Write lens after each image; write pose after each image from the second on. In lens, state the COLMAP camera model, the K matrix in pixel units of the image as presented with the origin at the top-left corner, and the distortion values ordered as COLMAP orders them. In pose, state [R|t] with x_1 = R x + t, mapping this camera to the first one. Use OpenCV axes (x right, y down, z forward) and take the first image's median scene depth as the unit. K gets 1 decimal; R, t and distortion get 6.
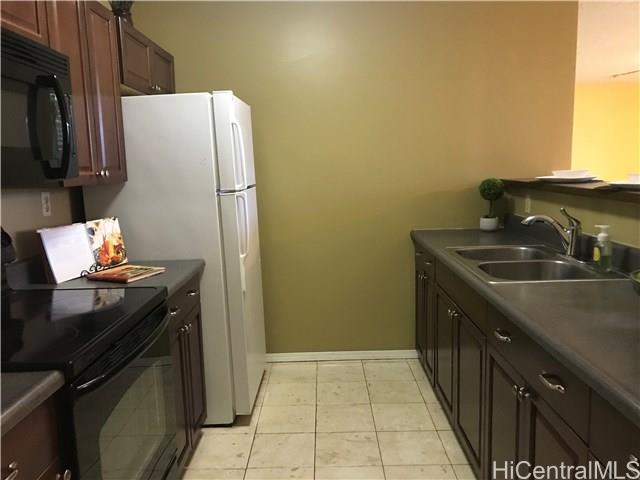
lens RADIAL K [[519.3, 0, 319.8], [0, 519.3, 239.3], [0, 0, 1]] dist [0.004913, -0.006581]
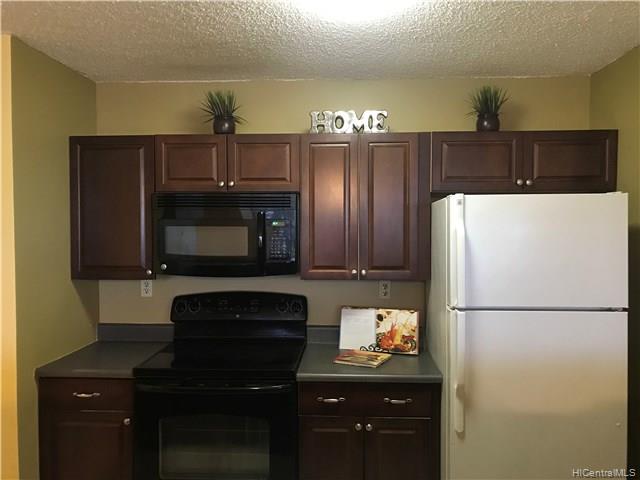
lens RADIAL K [[519.3, 0, 319.9], [0, 519.3, 239.9], [0, 0, 1]] dist [0.004913, -0.006581]
pose [[-0.042743, 0.054645, -0.997591, 0.745768], [-0.147080, 0.987280, 0.060382, -0.241420], [0.988201, 0.149306, -0.034162, 0.864958]]
